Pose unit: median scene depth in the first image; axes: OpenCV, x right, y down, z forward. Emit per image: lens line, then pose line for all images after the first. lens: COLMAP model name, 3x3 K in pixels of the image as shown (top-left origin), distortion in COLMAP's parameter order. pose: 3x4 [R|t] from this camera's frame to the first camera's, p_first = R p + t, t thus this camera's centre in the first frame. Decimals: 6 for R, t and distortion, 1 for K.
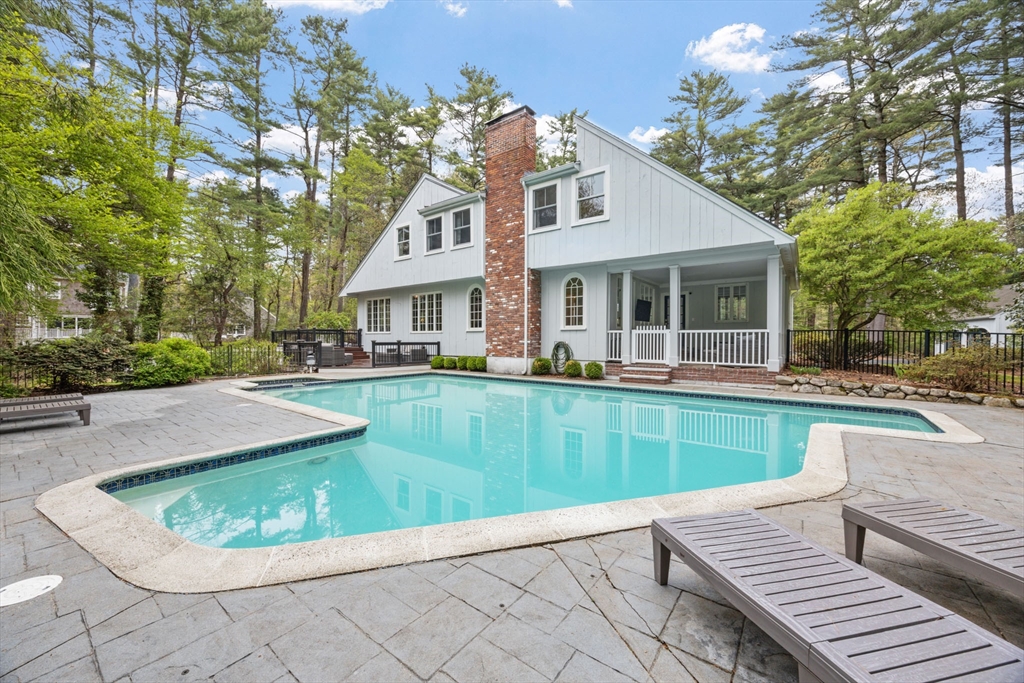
lens RADIAL K [[397.4, 0, 512.0], [0, 397.4, 341.5], [0, 0, 1]] dist [-0.000976, -0.000075]
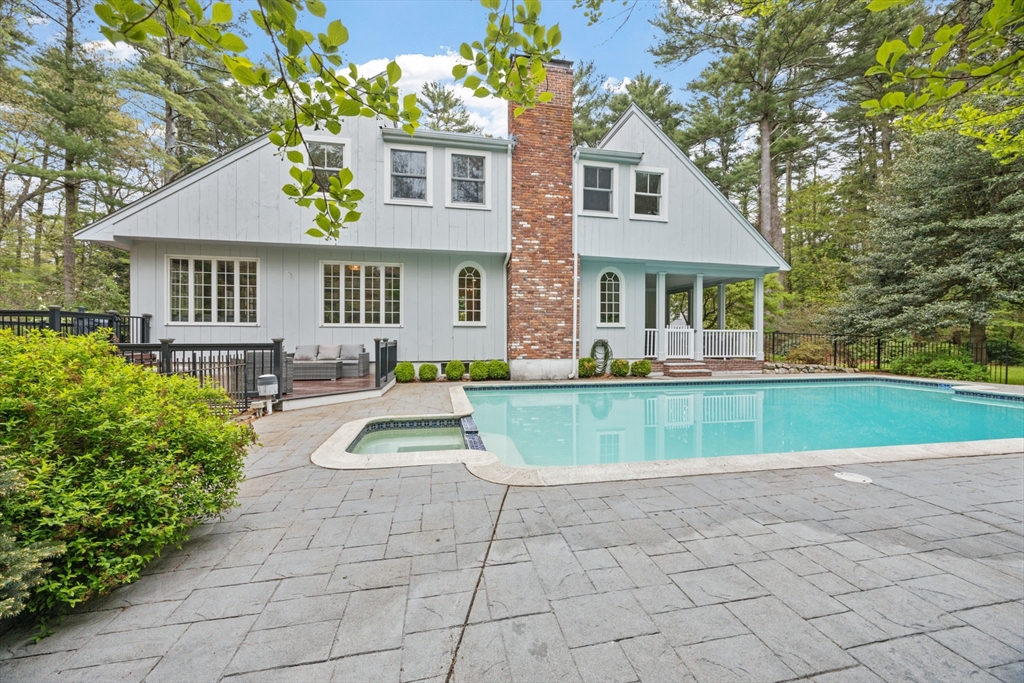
lens RADIAL K [[397.4, 0, 512.0], [0, 397.4, 341.5], [0, 0, 1]] dist [-0.000976, -0.000075]
pose [[0.654373, -0.008813, 0.756121, -0.701914], [0.003467, 0.999957, 0.008655, -0.003991], [-0.756164, -0.003042, 0.654375, 0.544268]]
